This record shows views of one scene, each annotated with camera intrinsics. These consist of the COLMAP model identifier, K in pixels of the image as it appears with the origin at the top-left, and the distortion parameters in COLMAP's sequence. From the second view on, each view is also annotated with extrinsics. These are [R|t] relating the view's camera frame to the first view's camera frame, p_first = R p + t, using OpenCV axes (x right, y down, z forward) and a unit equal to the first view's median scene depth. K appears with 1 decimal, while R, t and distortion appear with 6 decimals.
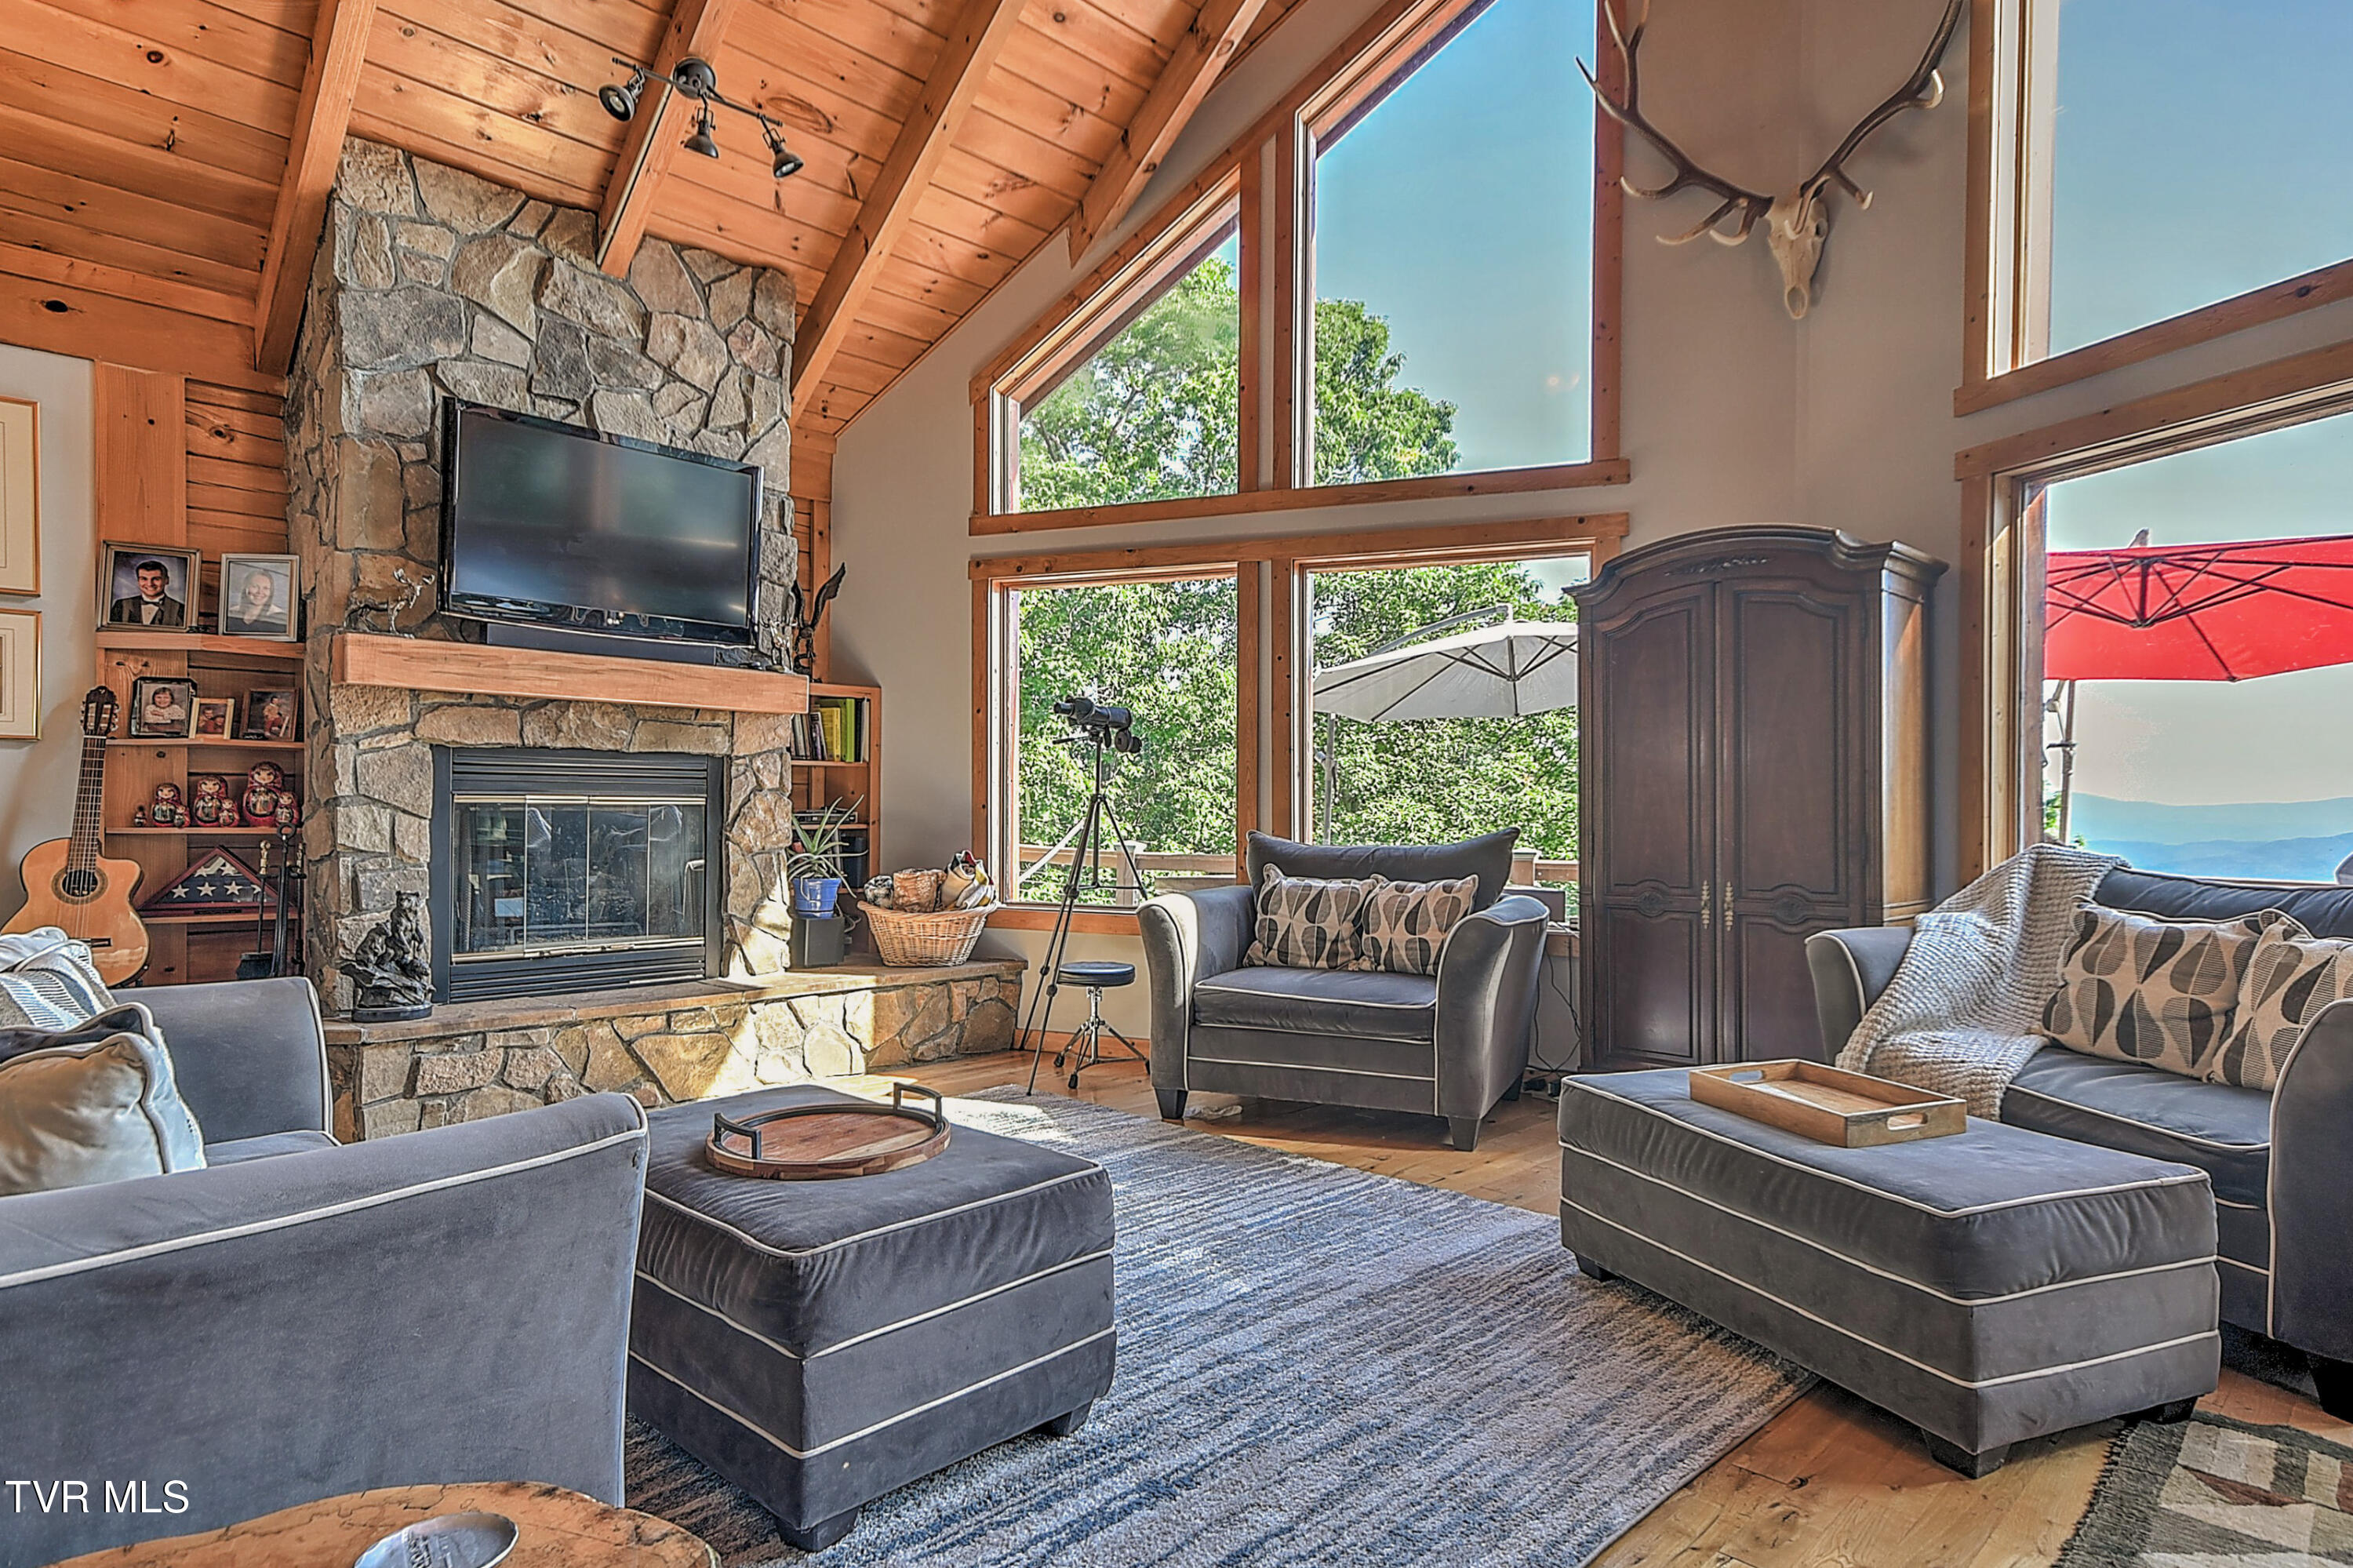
lens RADIAL K [[1313.8, 0, 1183.5], [0, 1313.8, 800.7], [0, 0, 1]] dist [0.009189, 0.007545]
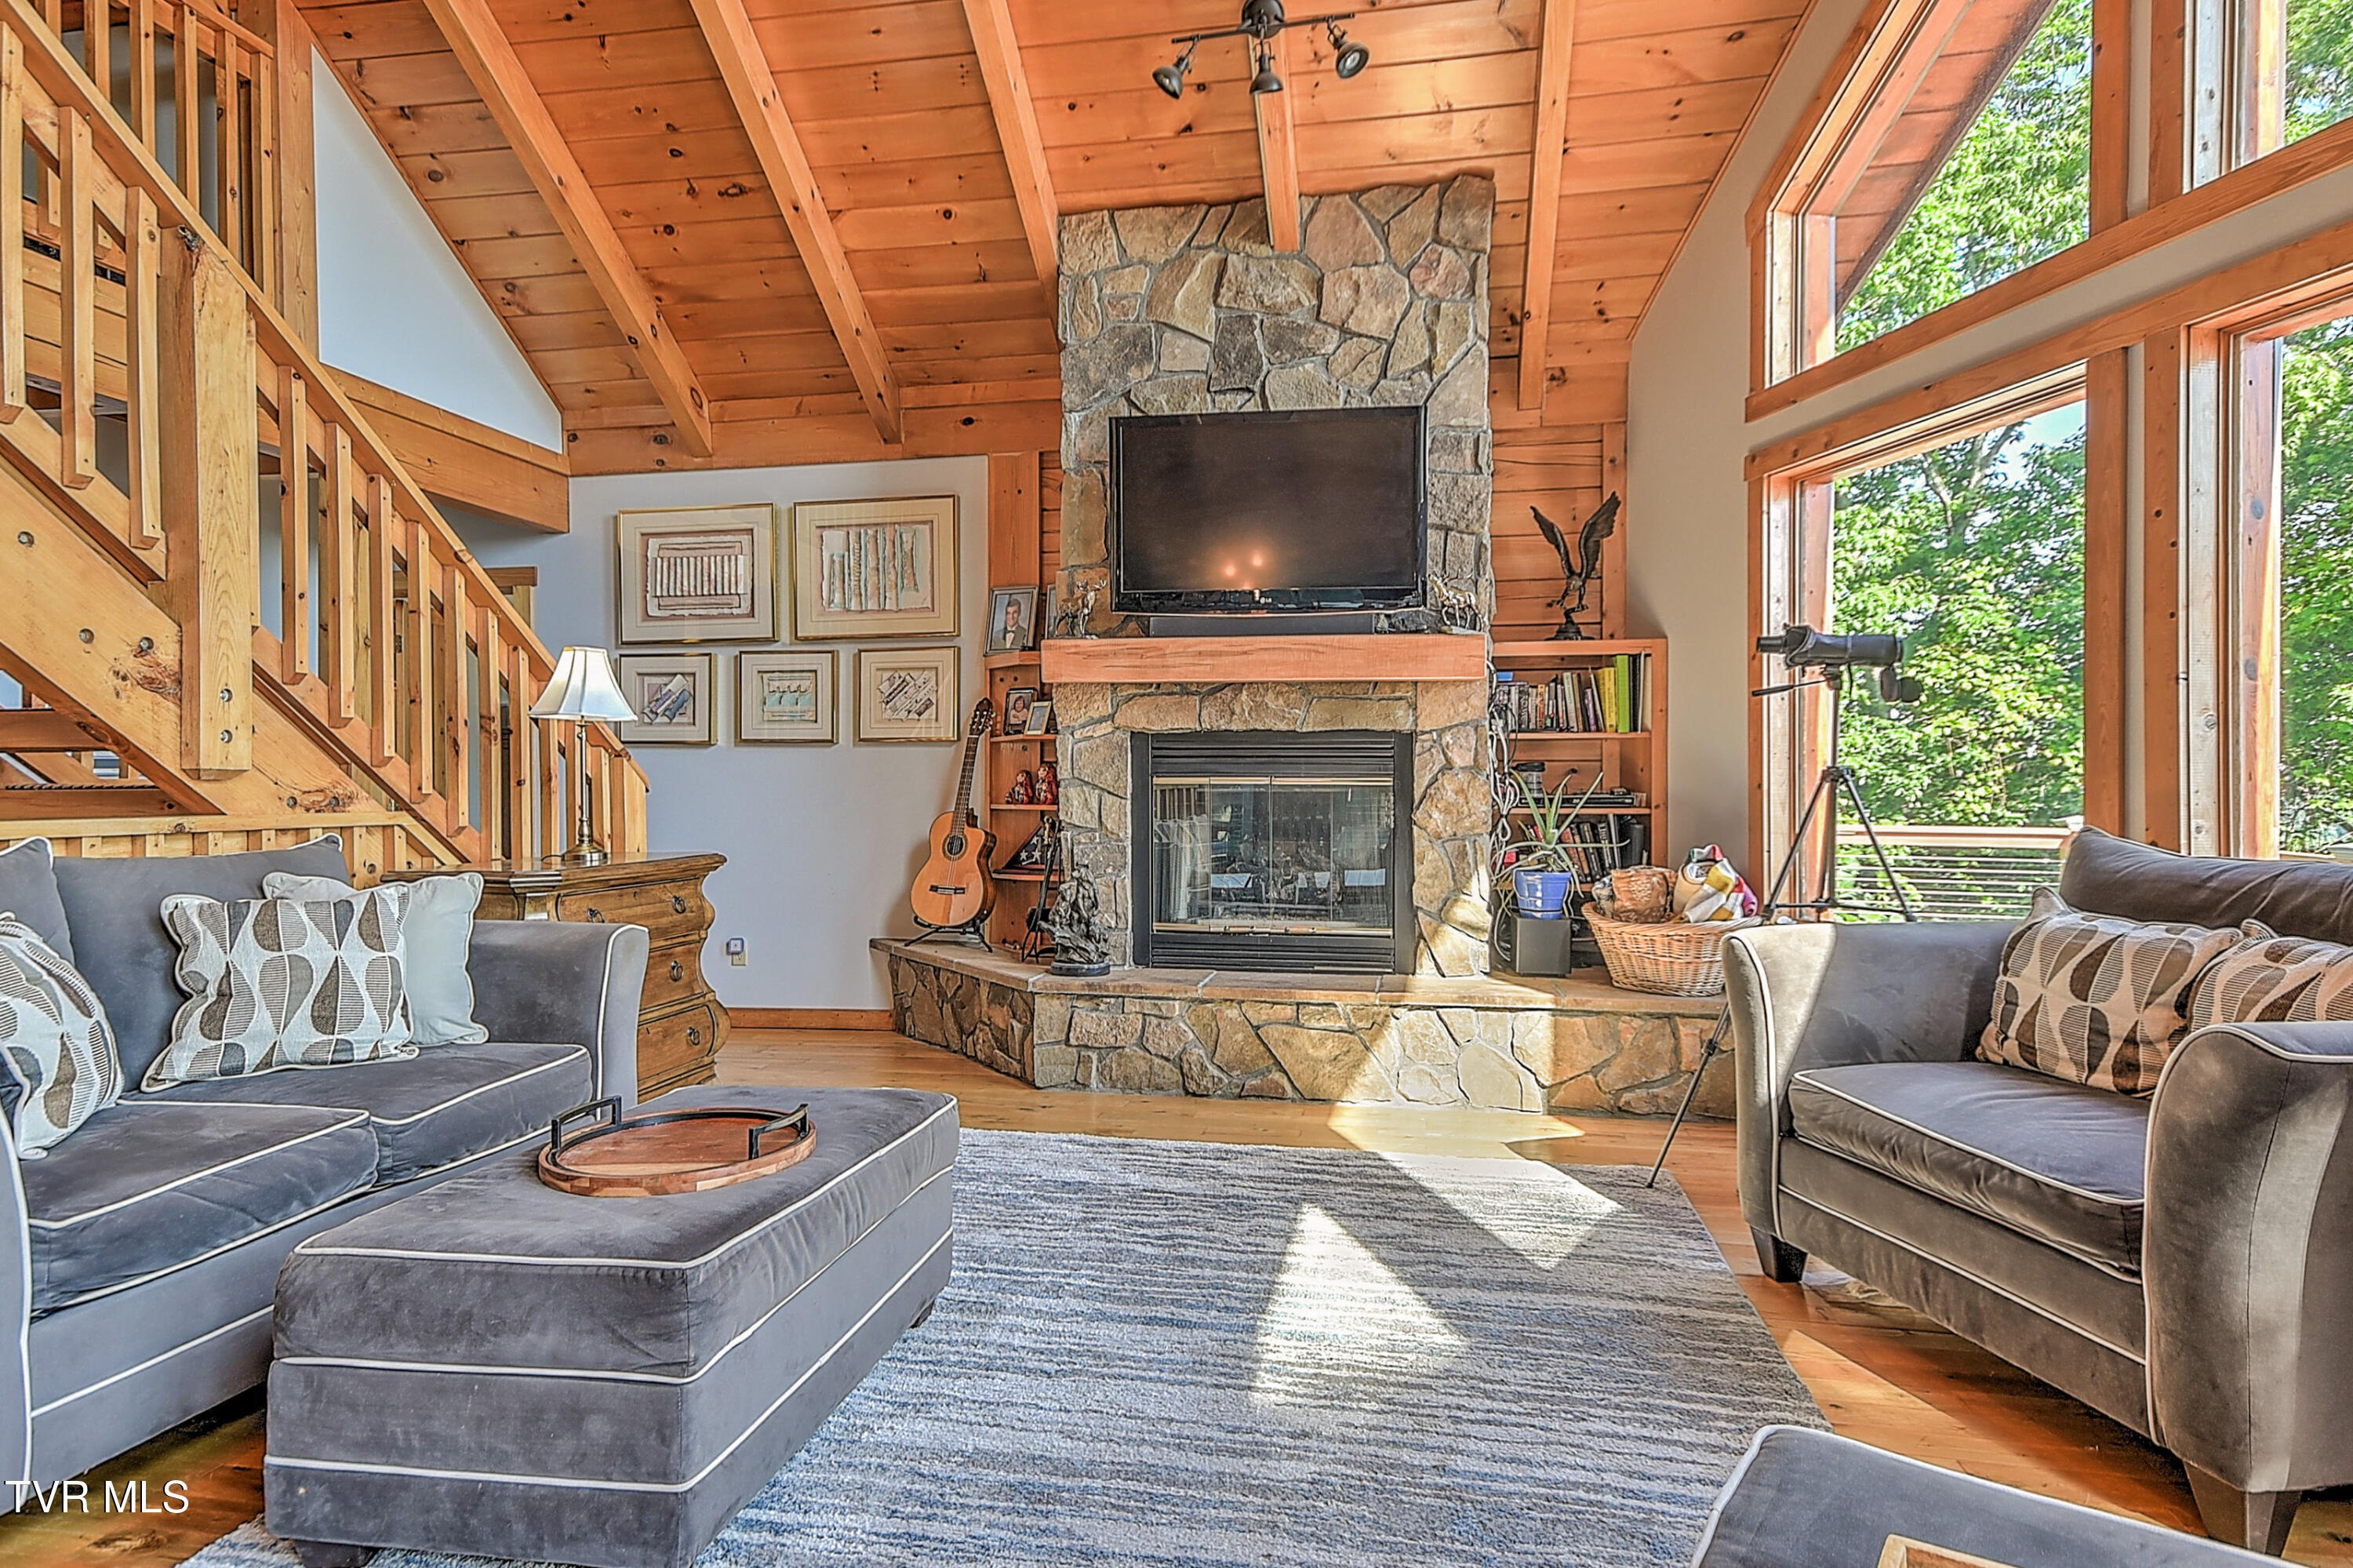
lens RADIAL K [[1313.8, 0, 1178.4], [0, 1313.8, 778.2], [0, 0, 1]] dist [0.009189, 0.007545]
pose [[0.545319, -0.009275, -0.838177, 0.350585], [0.007124, 0.999954, -0.006430, 0.003381], [0.838198, -0.002465, 0.545360, 0.396482]]
